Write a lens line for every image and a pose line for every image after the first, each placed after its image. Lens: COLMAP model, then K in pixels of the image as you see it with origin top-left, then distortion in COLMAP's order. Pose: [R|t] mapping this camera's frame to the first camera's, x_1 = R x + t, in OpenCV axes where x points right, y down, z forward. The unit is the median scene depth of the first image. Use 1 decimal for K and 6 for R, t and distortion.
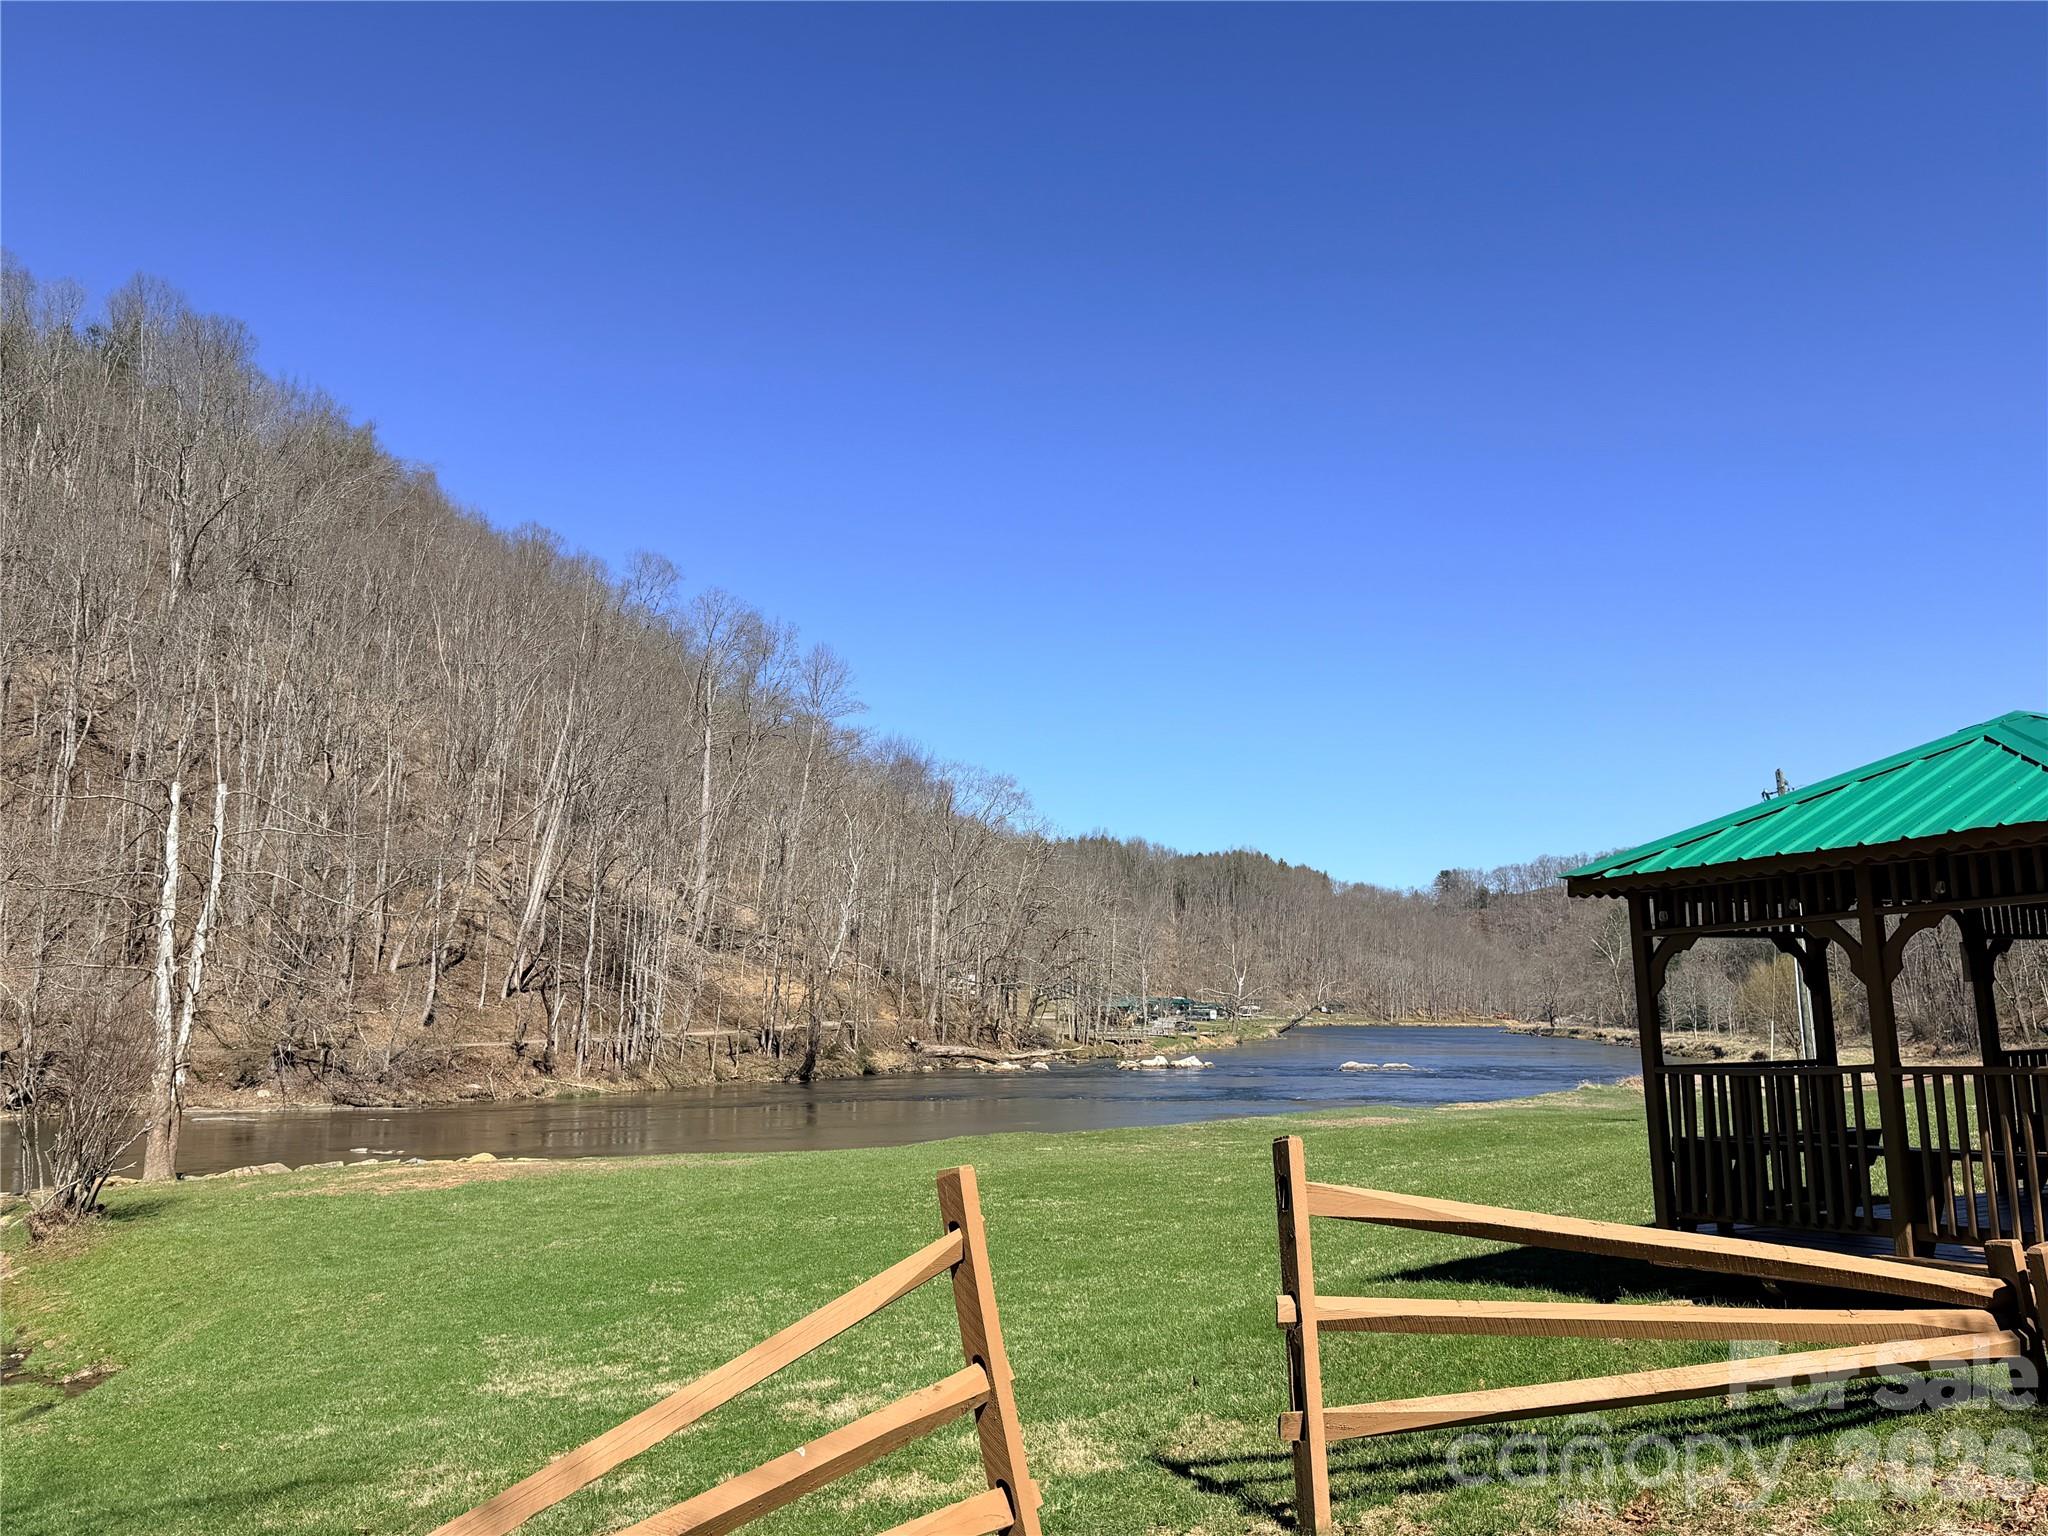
lens RADIAL K [[1612.1, 0, 1018.2], [0, 1612.1, 753.8], [0, 0, 1]] dist [0.031699, -0.027954]
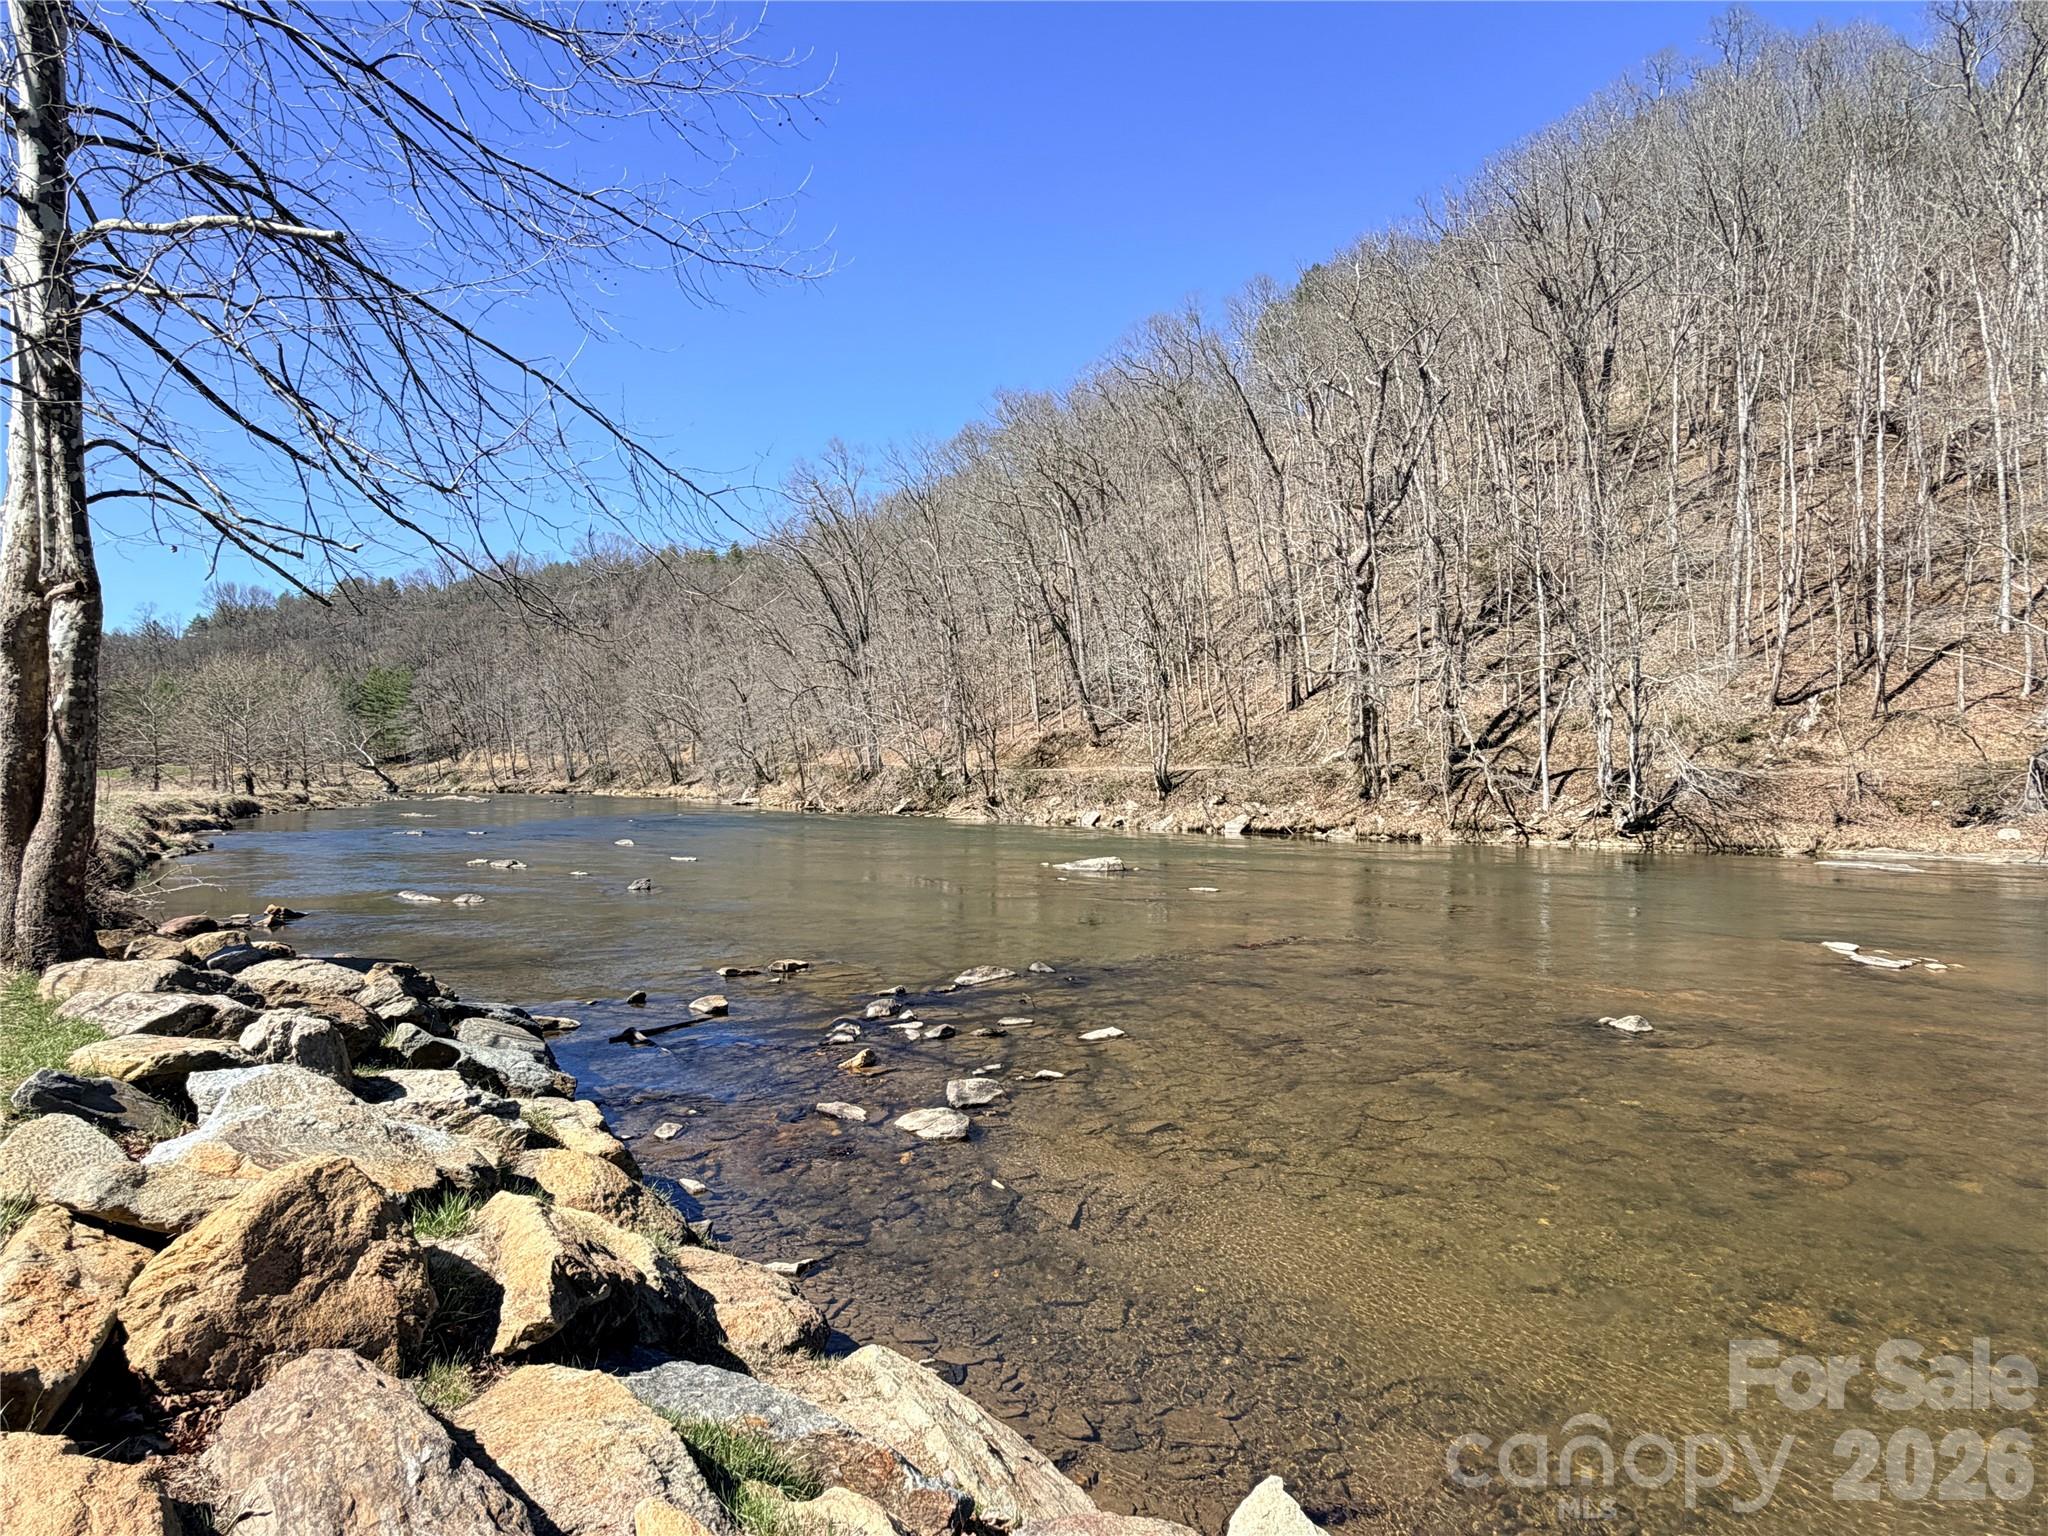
lens RADIAL K [[1140.5, 0, 1028.0], [0, 1140.5, 771.3], [0, 0, 1]] dist [-0.002390, 0.000004]
pose [[0.206522, -0.011032, -0.978380, -0.085380], [0.150526, 0.988391, 0.020629, 0.090618], [0.966794, -0.151532, 0.205785, 0.415878]]
